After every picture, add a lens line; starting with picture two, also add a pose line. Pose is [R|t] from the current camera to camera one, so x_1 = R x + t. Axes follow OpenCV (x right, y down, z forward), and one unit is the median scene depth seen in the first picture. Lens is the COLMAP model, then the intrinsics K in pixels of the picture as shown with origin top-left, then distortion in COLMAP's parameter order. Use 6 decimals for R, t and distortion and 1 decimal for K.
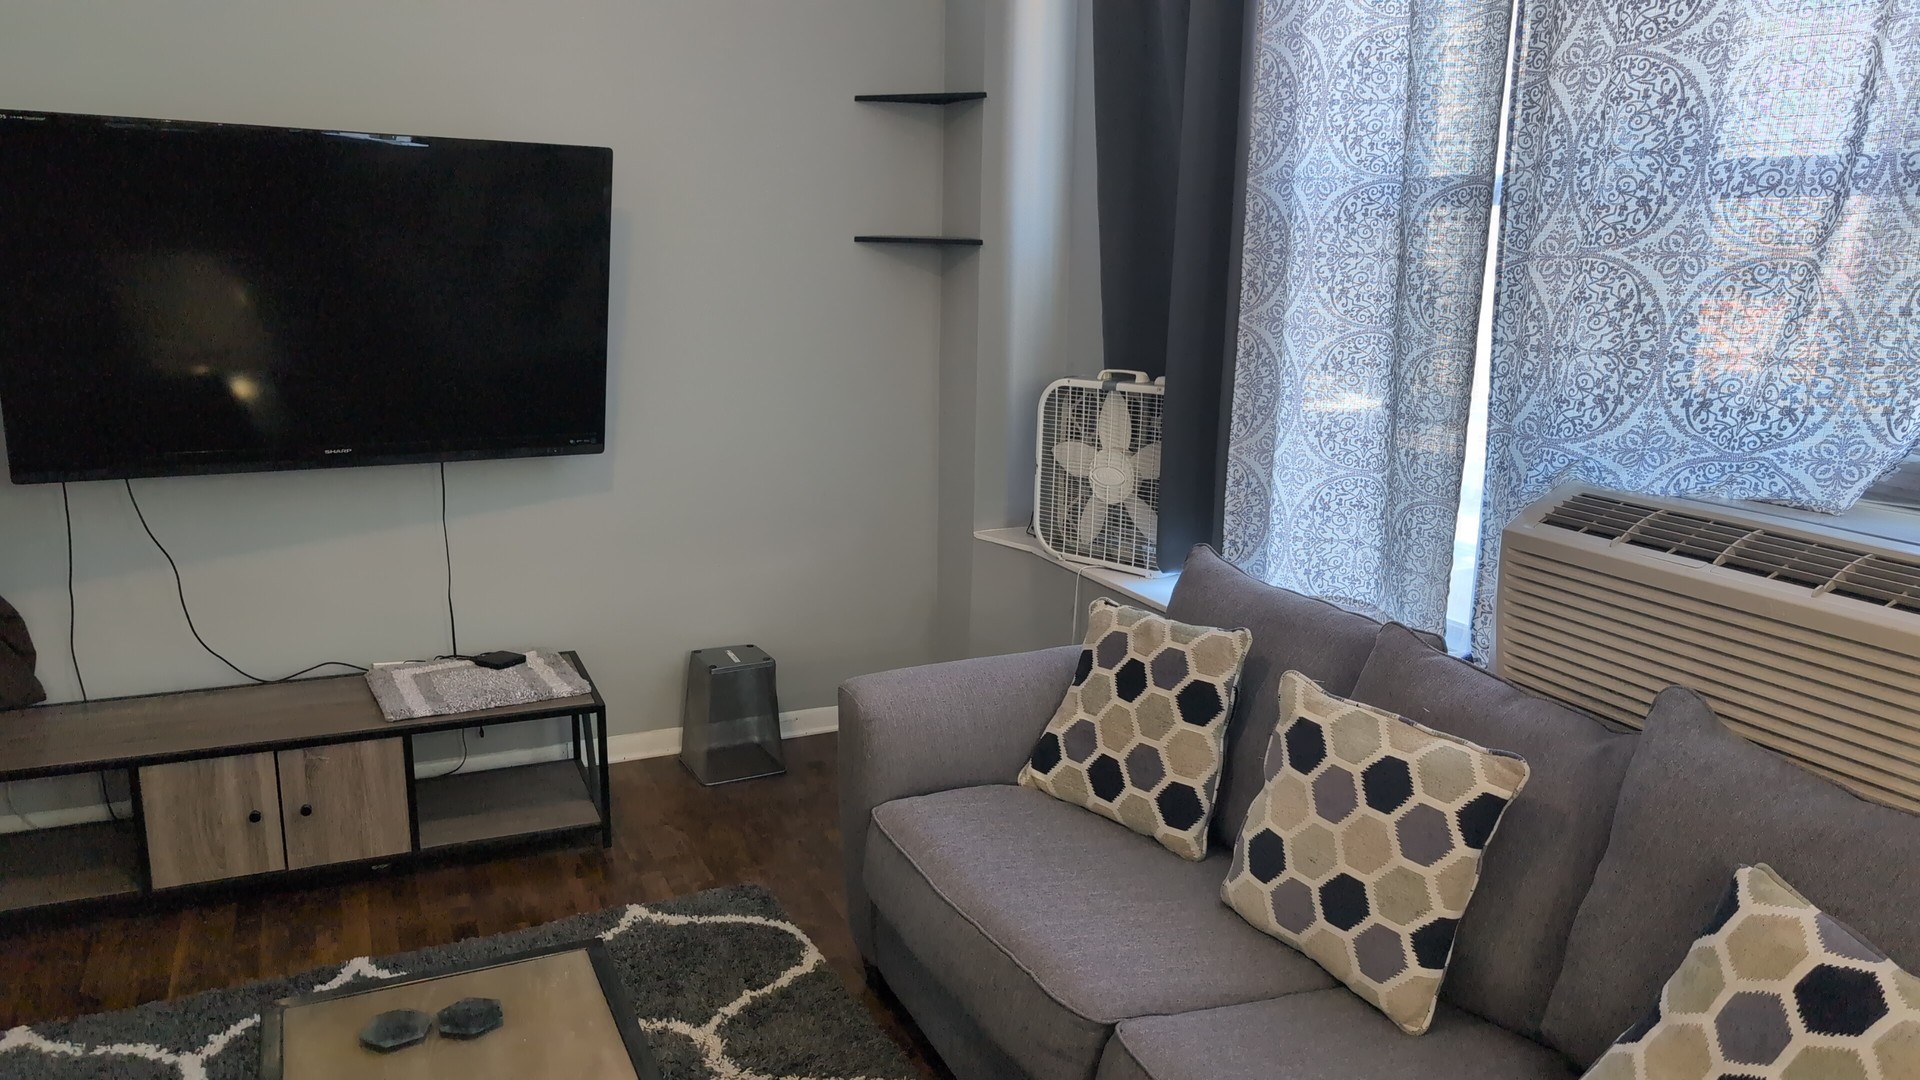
lens RADIAL K [[1345.8, 0, 960.0], [0, 1345.8, 540.0], [0, 0, 1]] dist [0.050739, -0.081153]
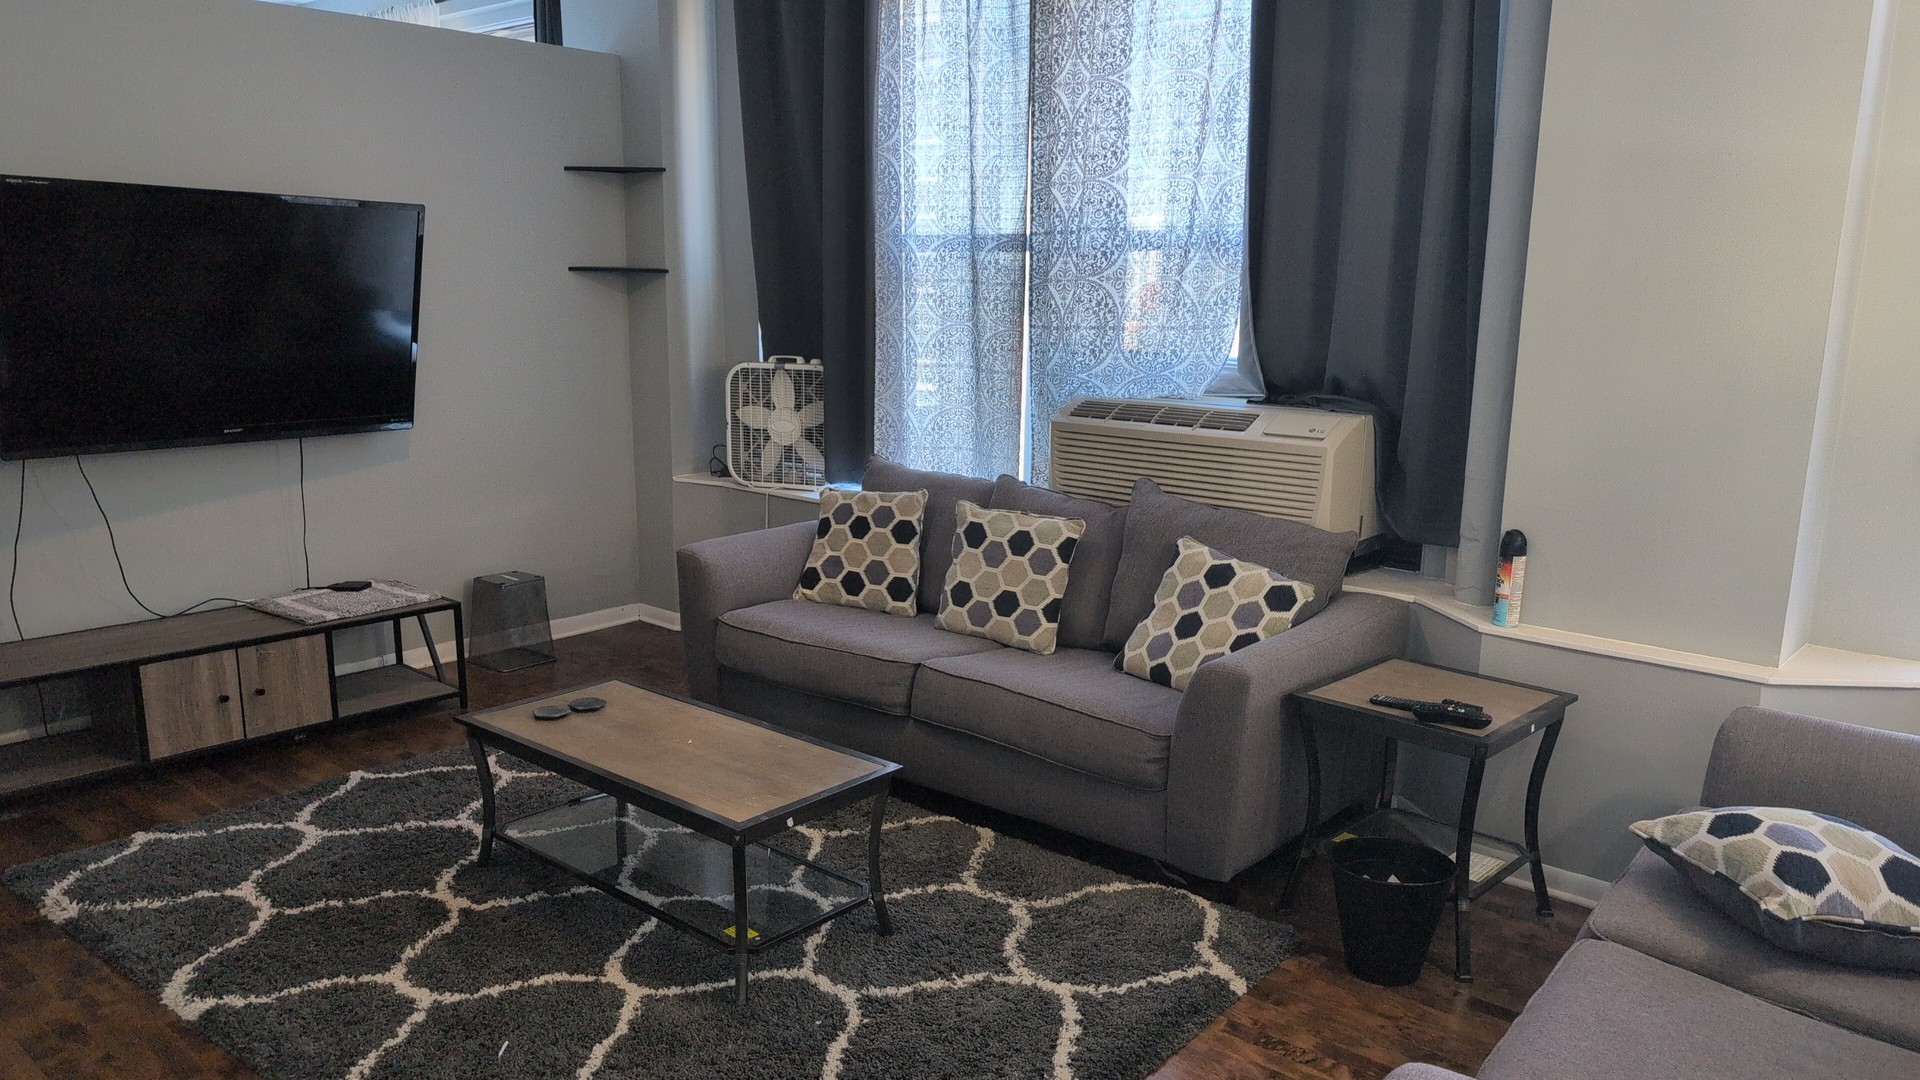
lens RADIAL K [[1398.9, 0, 956.7], [0, 1398.9, 553.8], [0, 0, 1]] dist [0.108760, -0.218202]
pose [[0.909044, -0.084317, 0.408080, -0.517685], [0.090843, 0.995859, 0.003401, 0.150393], [-0.406677, 0.033980, 0.912940, -0.716475]]
